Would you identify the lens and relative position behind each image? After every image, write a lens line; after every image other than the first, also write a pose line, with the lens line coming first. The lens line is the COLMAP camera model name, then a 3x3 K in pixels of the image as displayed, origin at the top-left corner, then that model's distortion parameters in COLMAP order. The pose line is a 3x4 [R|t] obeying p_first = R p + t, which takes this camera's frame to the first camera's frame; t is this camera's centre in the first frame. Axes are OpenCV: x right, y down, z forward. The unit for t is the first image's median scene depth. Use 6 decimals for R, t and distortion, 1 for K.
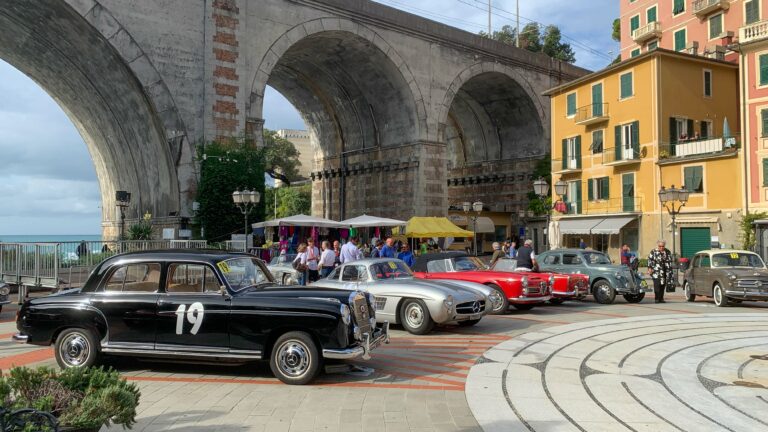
lens RADIAL K [[574.3, 0, 384.0], [0, 574.3, 216.0], [0, 0, 1]] dist [0.056965, -0.099988]
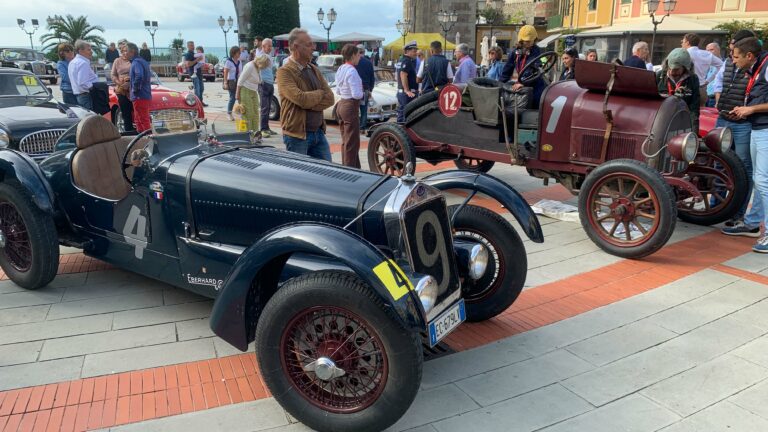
lens RADIAL K [[574.3, 0, 384.0], [0, 574.3, 216.0], [0, 0, 1]] dist [0.056965, -0.099988]
pose [[0.890549, 0.132434, -0.435182, 0.644630], [0.007965, 0.951995, 0.306009, -0.004504], [0.454817, -0.275982, 0.846744, -0.235744]]
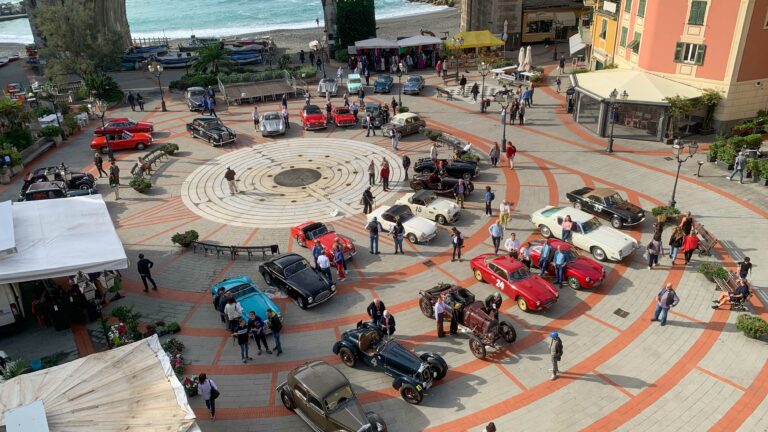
lens RADIAL K [[567.7, 0, 384.0], [0, 567.7, 216.0], [0, 0, 1]] dist [0.006142, -0.086462]
pose [[0.836208, 0.222411, -0.501288, 0.797711], [0.054452, 0.875882, 0.479444, -0.325599], [0.545703, -0.428211, 0.720308, -0.476136]]
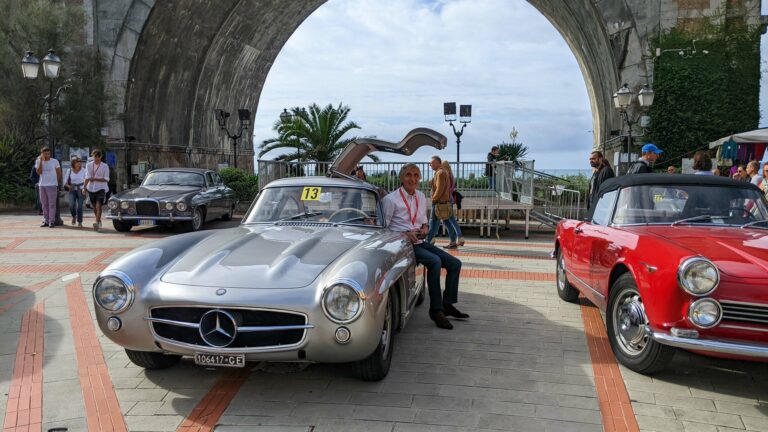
lens RADIAL K [[621.4, 0, 384.6], [0, 621.4, 228.0], [0, 0, 1]] dist [-0.008120, -0.012119]
pose [[0.577201, 0.077987, -0.812869, 0.127577], [0.026534, 0.993112, 0.114121, 0.017190], [0.816171, -0.087439, 0.571157, 0.230828]]
